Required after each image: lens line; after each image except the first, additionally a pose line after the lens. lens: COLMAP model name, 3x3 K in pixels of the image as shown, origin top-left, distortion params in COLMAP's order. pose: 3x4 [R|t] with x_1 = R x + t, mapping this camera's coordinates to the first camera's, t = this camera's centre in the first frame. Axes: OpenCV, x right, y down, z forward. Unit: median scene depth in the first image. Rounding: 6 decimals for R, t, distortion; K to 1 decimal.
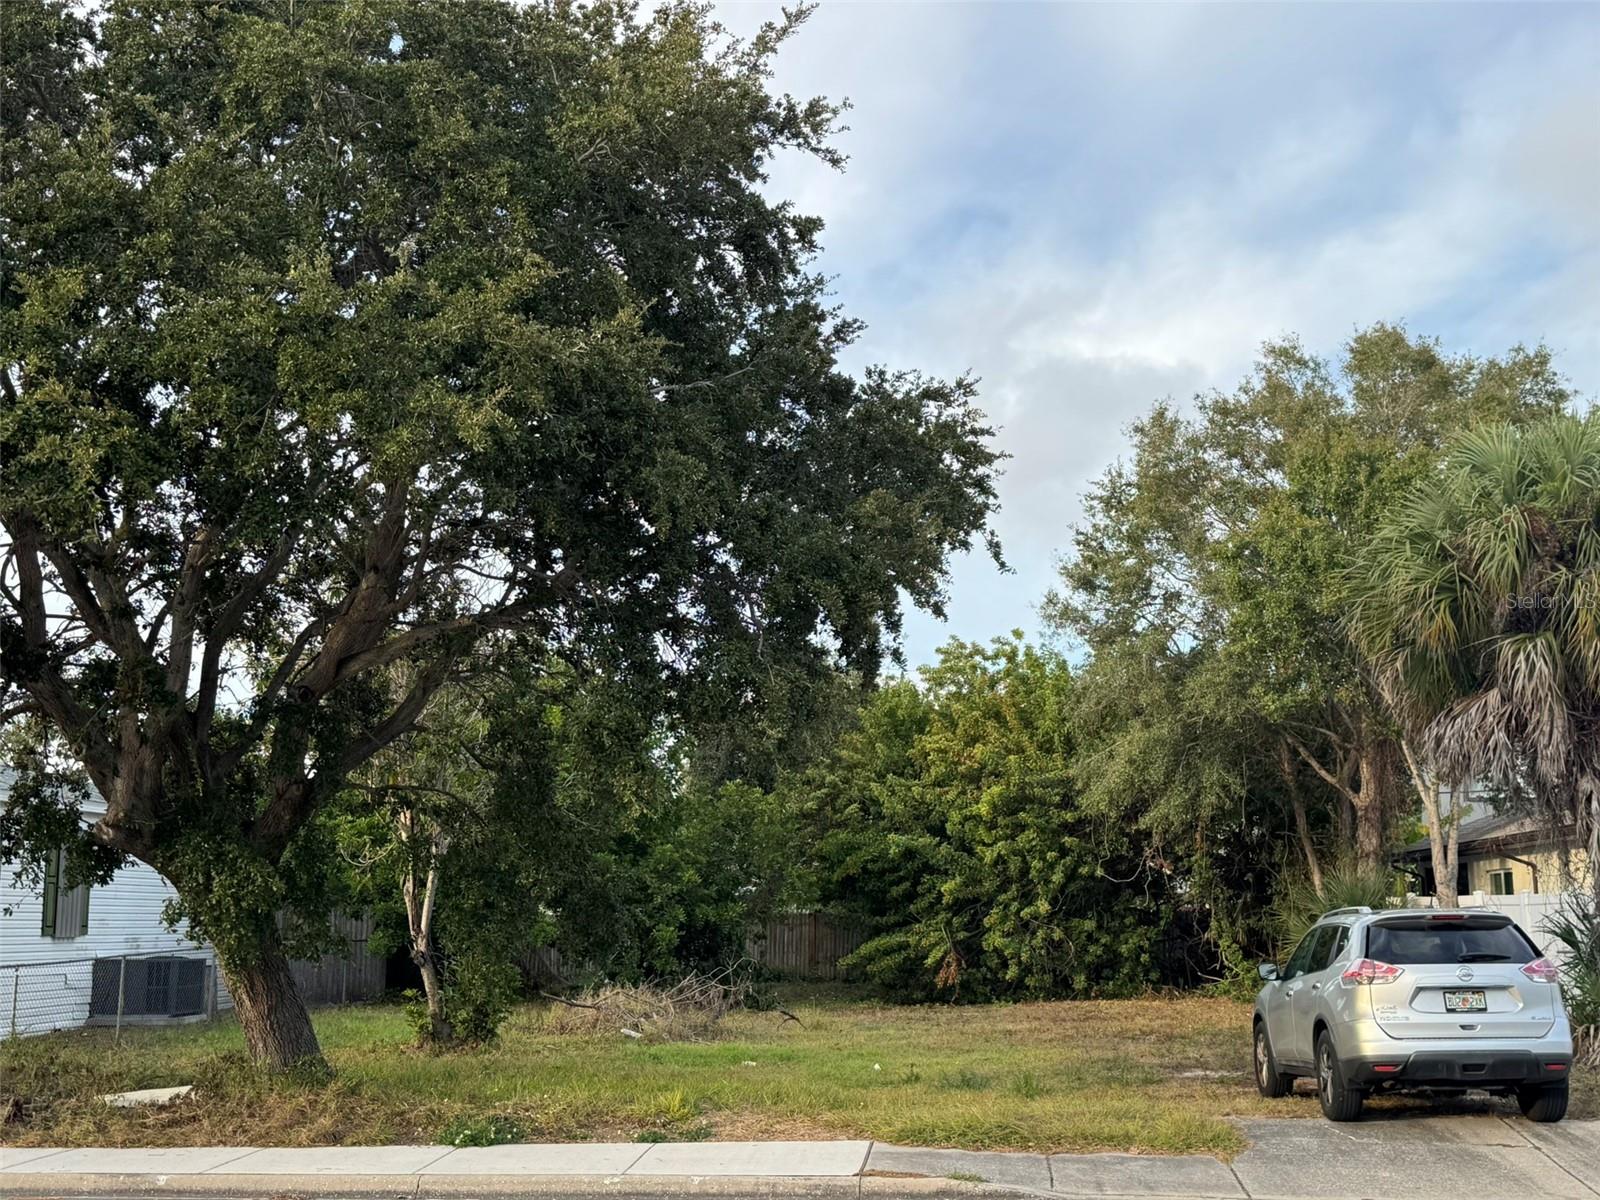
lens RADIAL K [[1909.0, 0, 800.0], [0, 1909.0, 600.0], [0, 0, 1]] dist [0.126515, -0.000489]
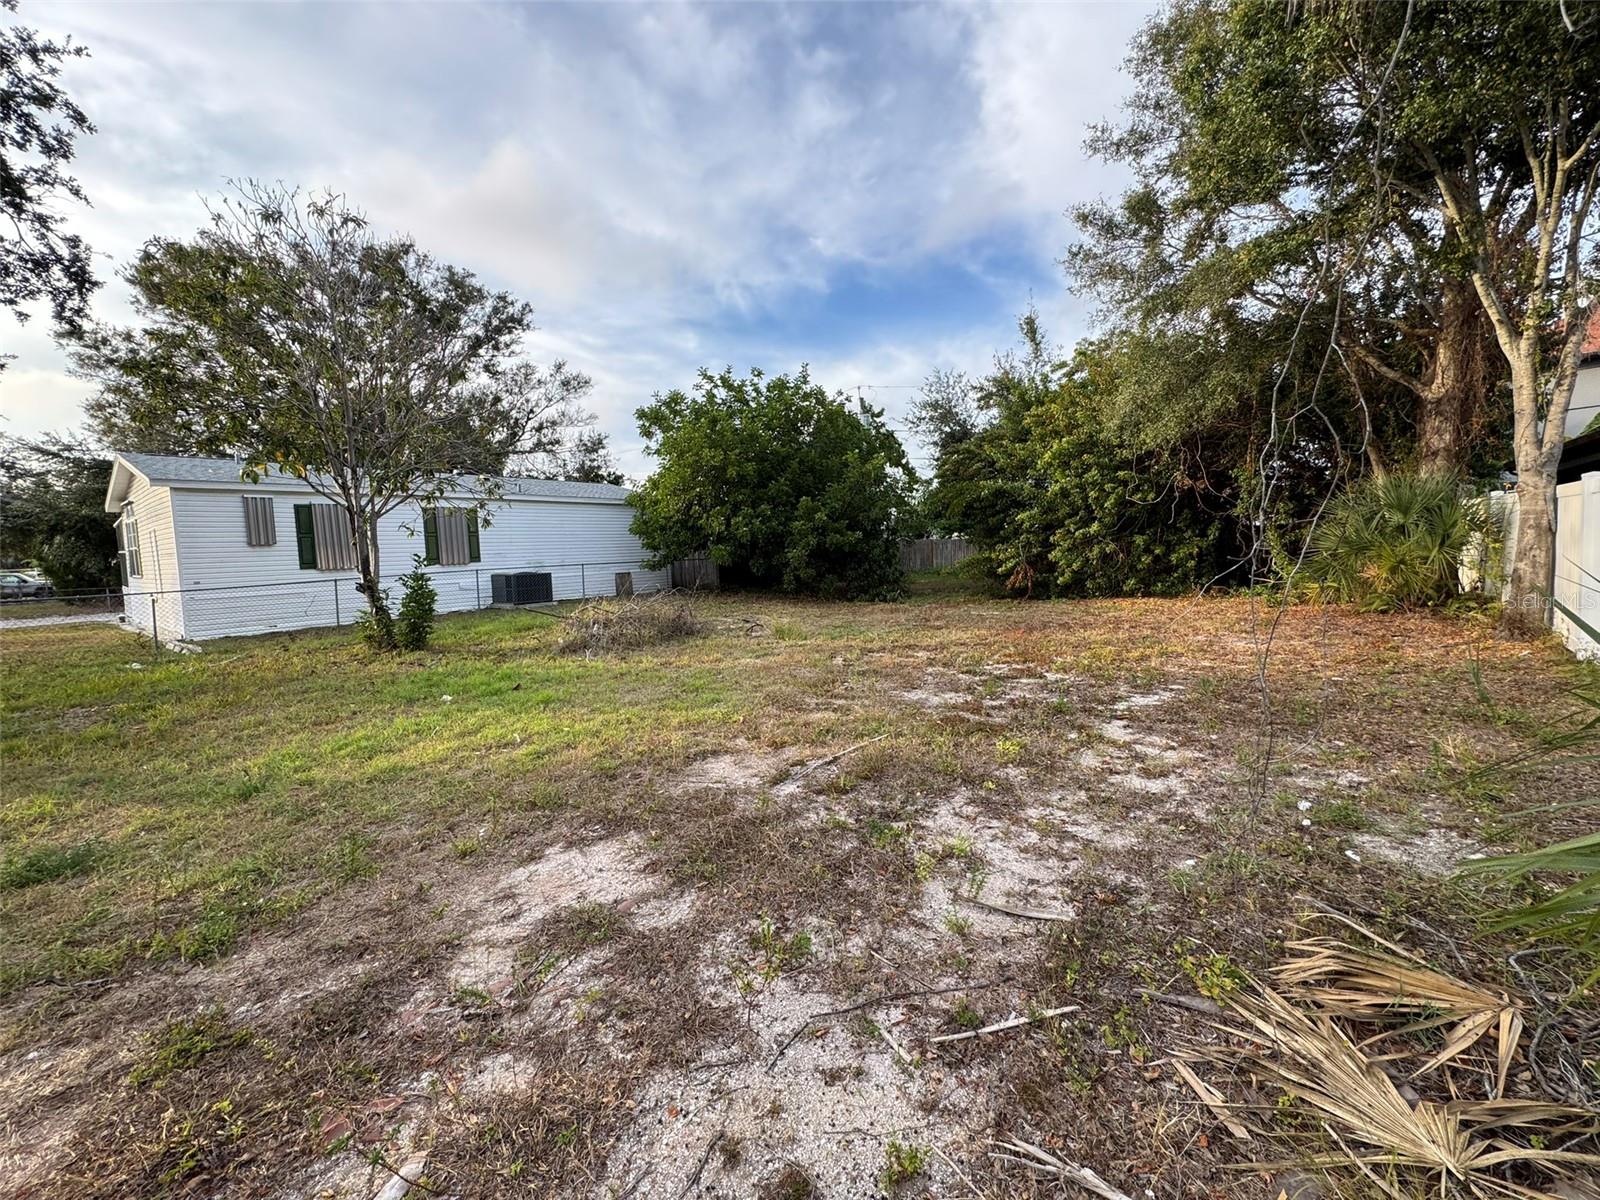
lens RADIAL K [[640.1, 0, 802.9], [0, 640.1, 606.7], [0, 0, 1]] dist [0.000472, 0.000193]
pose [[0.829568, 0.026402, -0.557782, 0.202665], [0.121959, 0.966200, 0.227119, 0.090578], [0.544925, -0.256437, 0.798309, 0.541043]]
